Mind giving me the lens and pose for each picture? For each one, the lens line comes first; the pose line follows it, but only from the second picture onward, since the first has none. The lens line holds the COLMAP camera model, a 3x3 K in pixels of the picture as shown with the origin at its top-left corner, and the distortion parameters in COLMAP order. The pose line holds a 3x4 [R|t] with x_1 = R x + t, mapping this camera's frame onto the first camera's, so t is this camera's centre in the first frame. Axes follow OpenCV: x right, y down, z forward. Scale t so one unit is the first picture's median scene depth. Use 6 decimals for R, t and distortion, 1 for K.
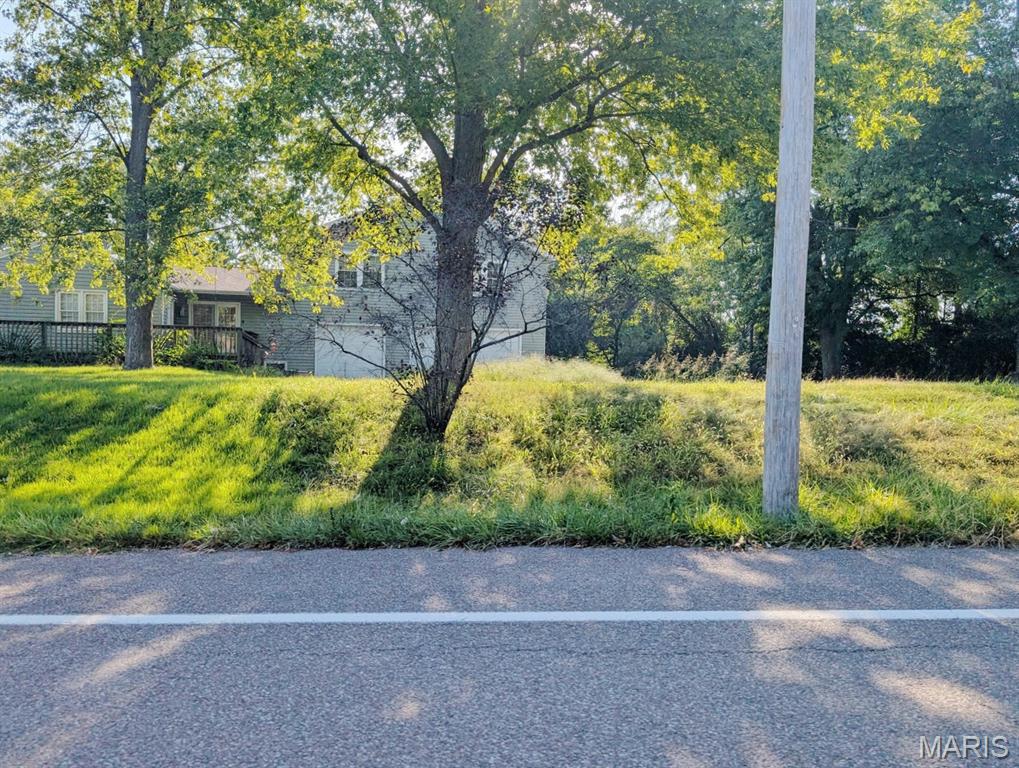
lens RADIAL K [[702.3, 0, 510.2], [0, 702.3, 418.4], [0, 0, 1]] dist [-0.017153, 0.000708]
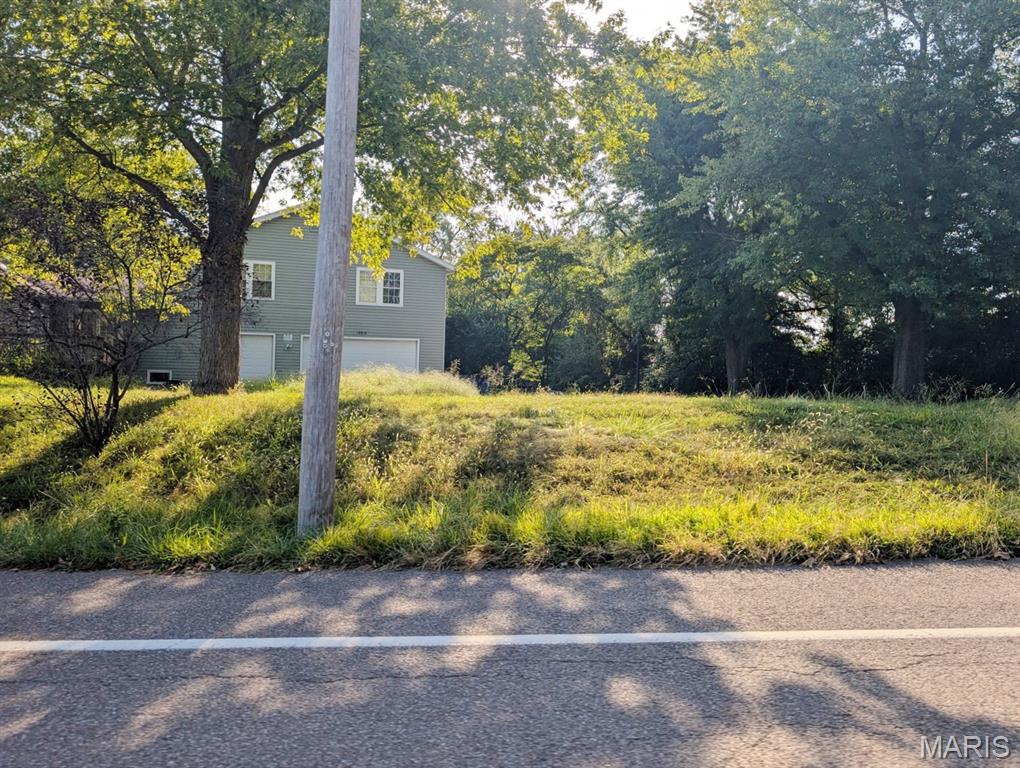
lens RADIAL K [[718.2, 0, 510.0], [0, 718.2, 384.0], [0, 0, 1]] dist [0.009755, -0.000311]
pose [[0.999423, 0.004659, 0.033647, 0.747459], [-0.002506, 0.997963, -0.063750, -0.009235], [-0.033875, 0.063629, 0.997399, -0.016612]]
